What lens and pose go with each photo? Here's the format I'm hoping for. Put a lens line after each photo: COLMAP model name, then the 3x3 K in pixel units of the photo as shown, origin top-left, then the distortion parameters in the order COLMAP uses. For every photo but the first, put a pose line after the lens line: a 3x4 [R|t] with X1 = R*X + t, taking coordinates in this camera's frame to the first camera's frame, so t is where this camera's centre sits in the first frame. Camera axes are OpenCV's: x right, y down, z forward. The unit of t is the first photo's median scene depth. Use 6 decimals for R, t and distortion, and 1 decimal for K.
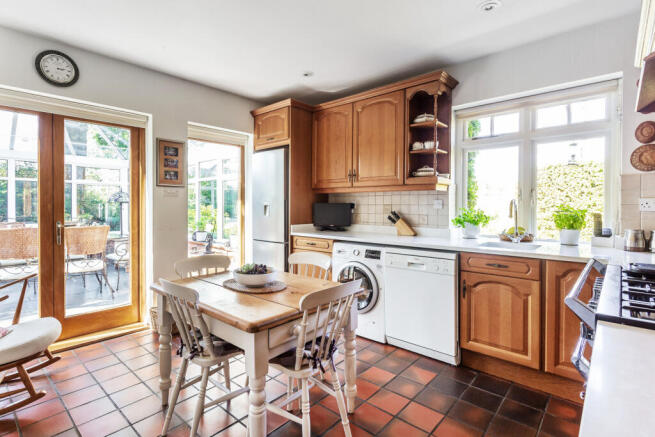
lens RADIAL K [[325.8, 0, 328.0], [0, 325.8, 204.9], [0, 0, 1]] dist [-0.000072, -0.000019]
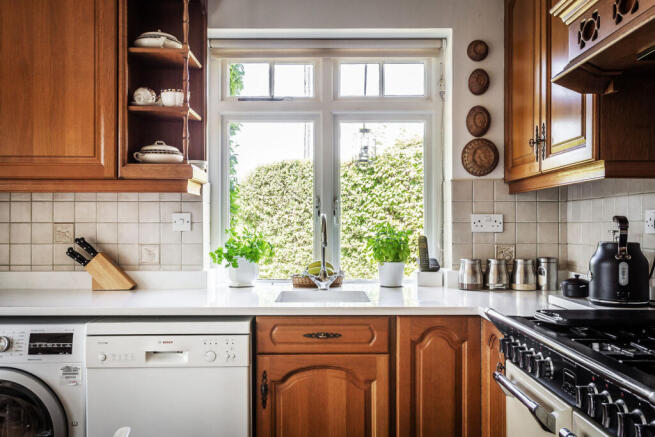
lens RADIAL K [[593.1, 0, 327.5], [0, 593.1, 218.5], [0, 0, 1]] dist [0.016880, 0.003394]
pose [[0.741721, 0.006527, 0.670677, -0.107187], [-0.000229, 0.999955, -0.009478, 0.001510], [-0.670709, 0.006876, 0.741689, 0.207899]]
